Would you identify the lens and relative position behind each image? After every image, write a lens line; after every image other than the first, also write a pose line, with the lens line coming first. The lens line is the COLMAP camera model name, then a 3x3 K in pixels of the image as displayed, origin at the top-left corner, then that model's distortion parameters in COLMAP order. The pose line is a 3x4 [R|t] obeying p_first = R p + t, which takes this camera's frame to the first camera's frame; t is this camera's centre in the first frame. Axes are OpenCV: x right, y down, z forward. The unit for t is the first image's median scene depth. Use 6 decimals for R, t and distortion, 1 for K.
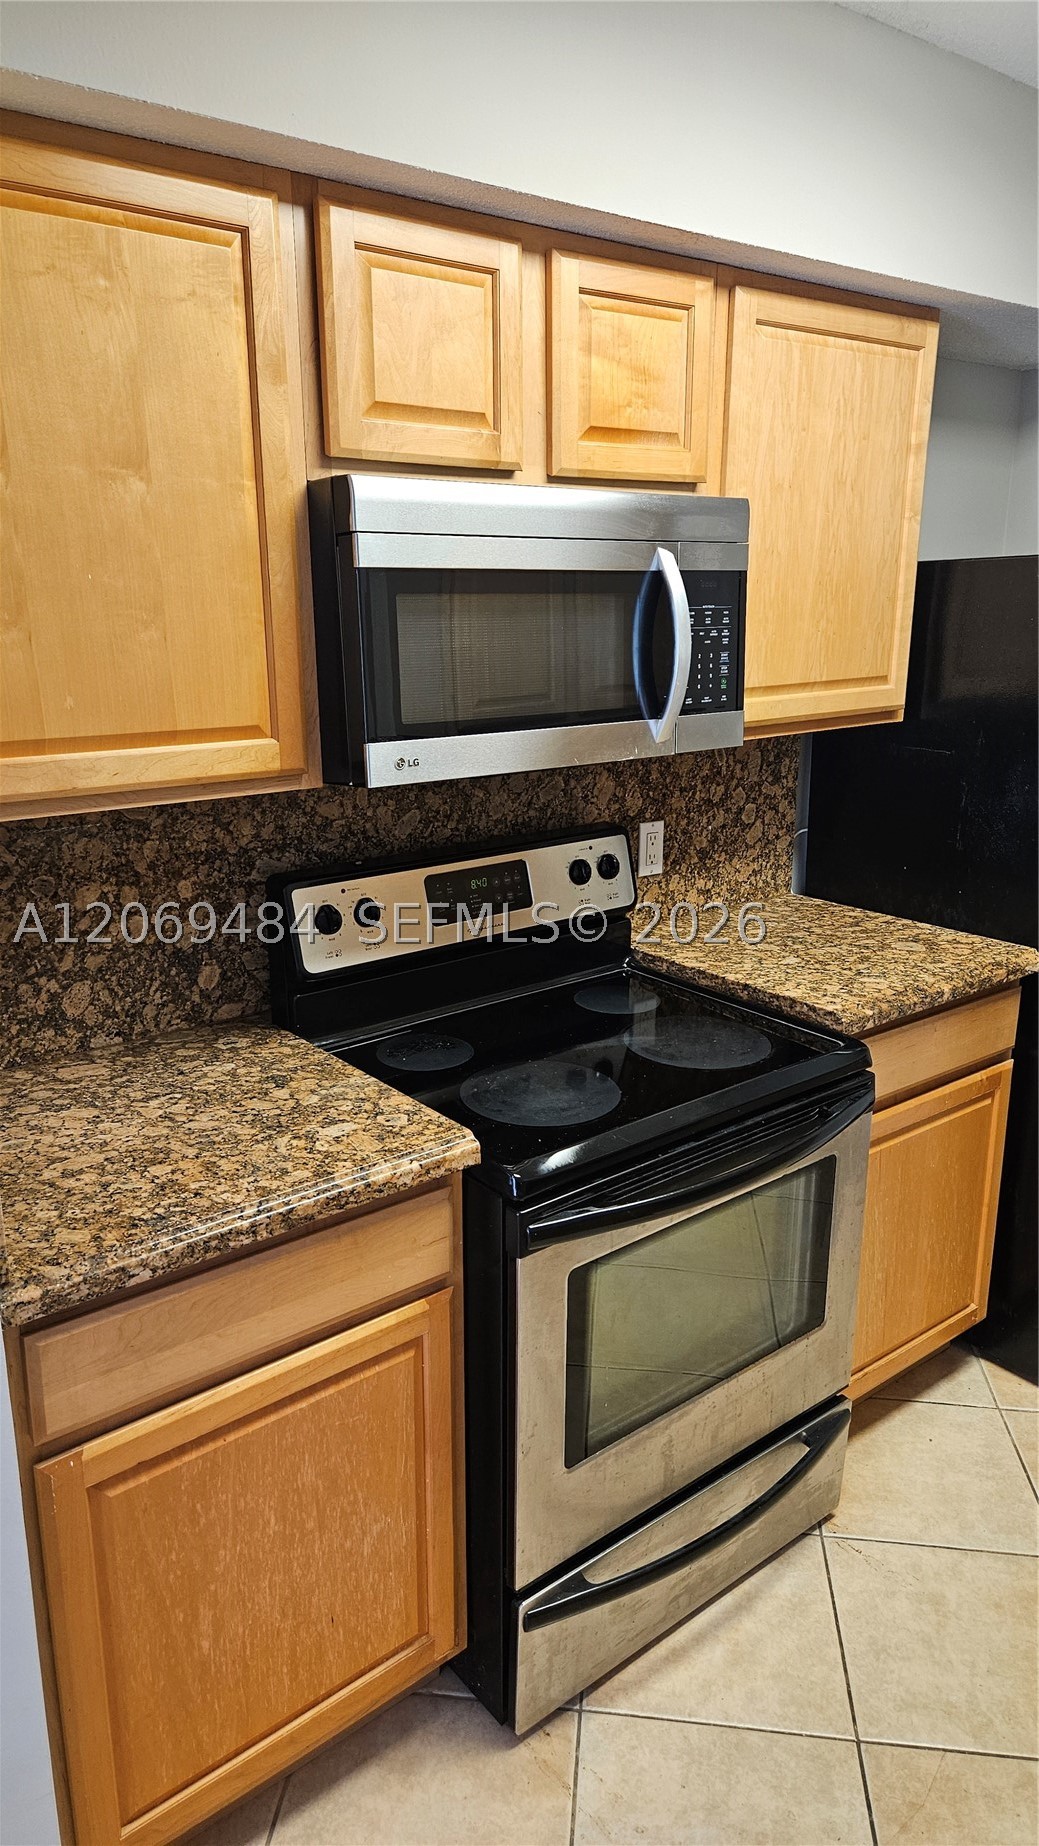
lens RADIAL K [[1230.1, 0, 542.1], [0, 1230.1, 927.4], [0, 0, 1]] dist [0.084117, -0.076372]
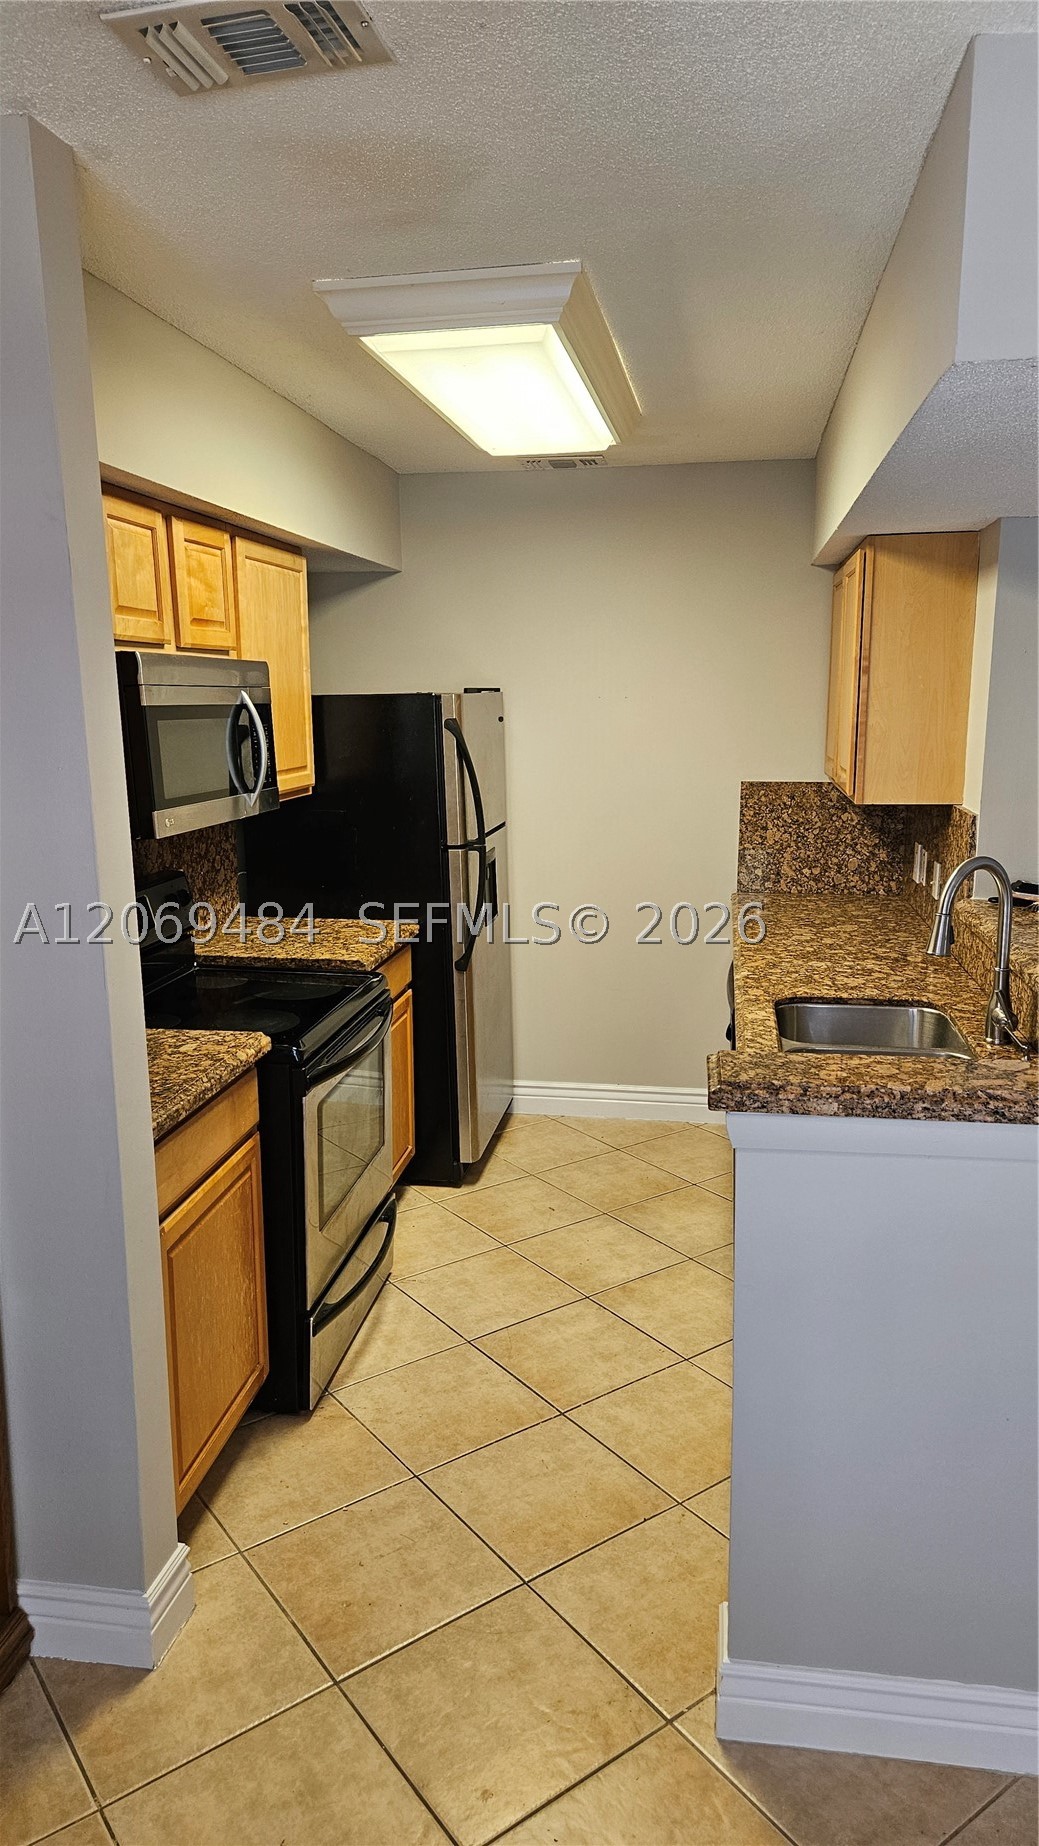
lens RADIAL K [[1230.1, 0, 542.1], [0, 1230.1, 927.4], [0, 0, 1]] dist [0.084117, -0.076372]
pose [[0.726183, -0.126684, 0.675729, -0.764253], [0.180851, 0.983460, -0.009978, 0.092659], [-0.663288, 0.129452, 0.737083, -0.439895]]
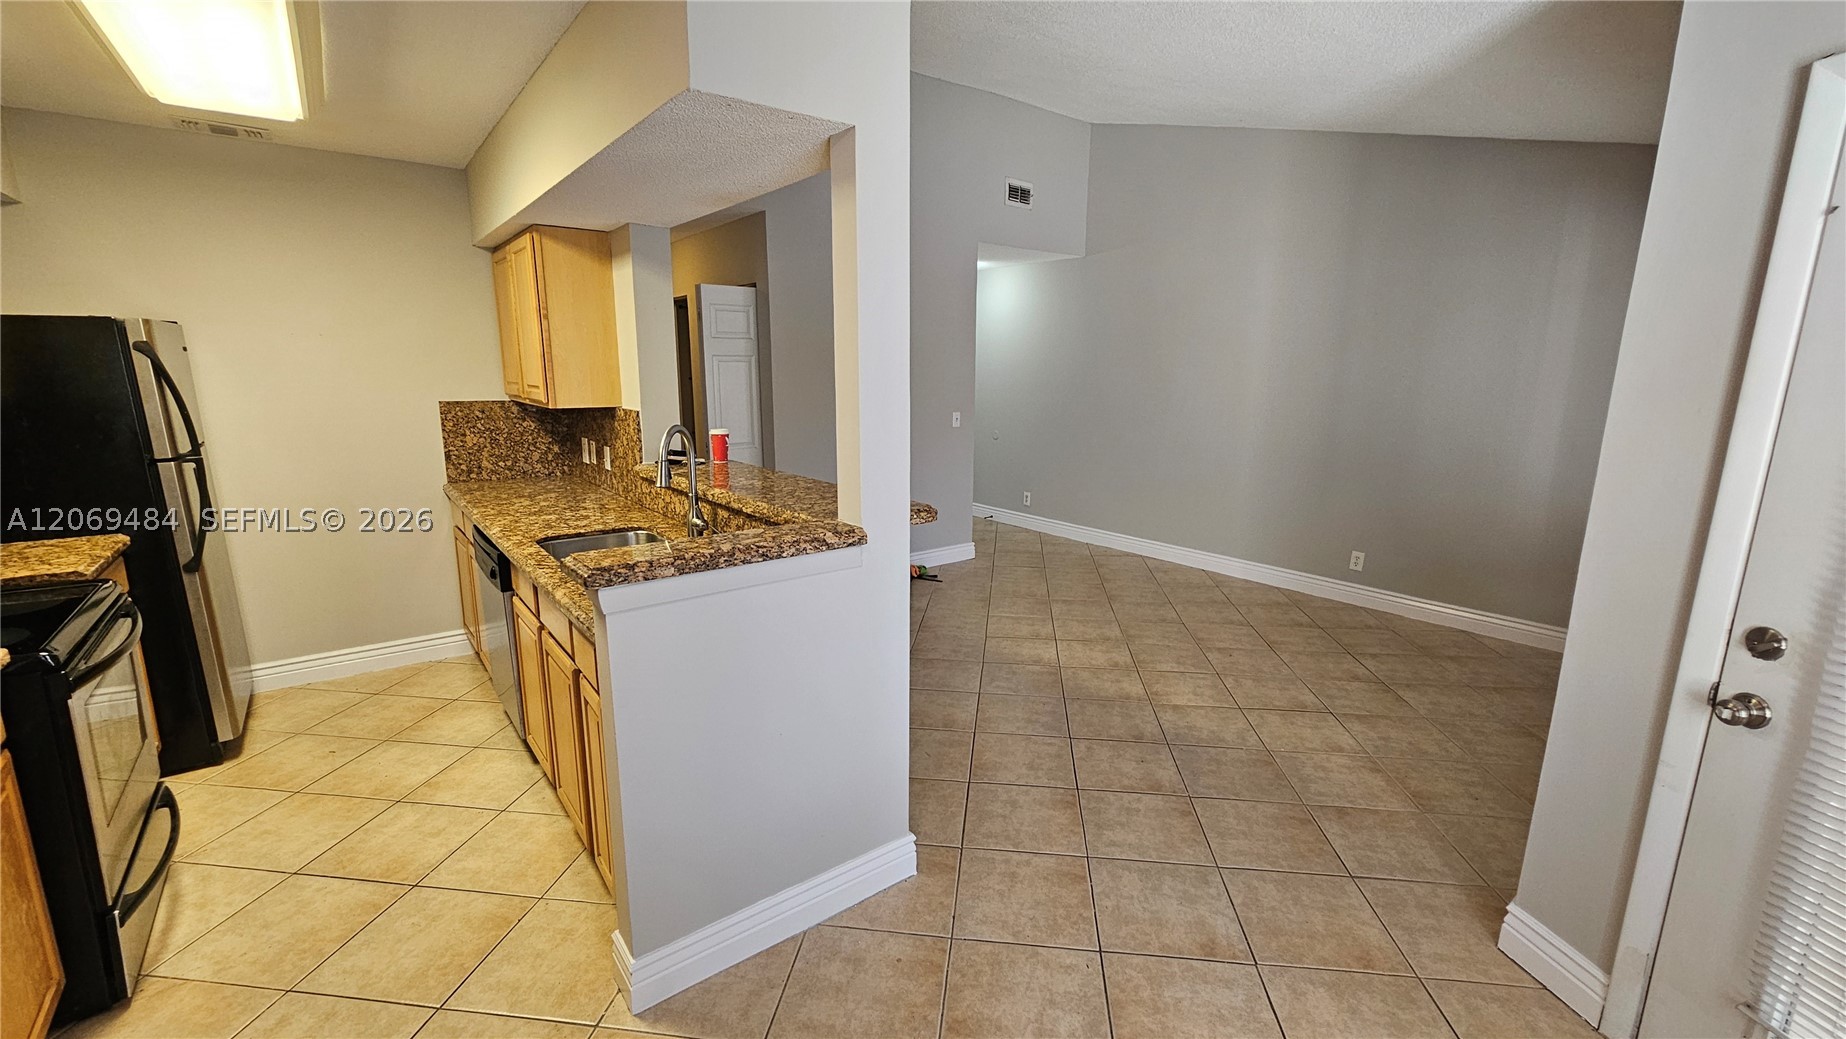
lens RADIAL K [[756.2, 0, 927.4], [0, 756.2, 523.2], [0, 0, 1]] dist [-0.000803, -0.000080]
pose [[0.001180, -0.194295, 0.980942, -0.830665], [0.253422, 0.948979, 0.187659, 0.116108], [-0.967355, 0.248371, 0.050358, -0.222423]]
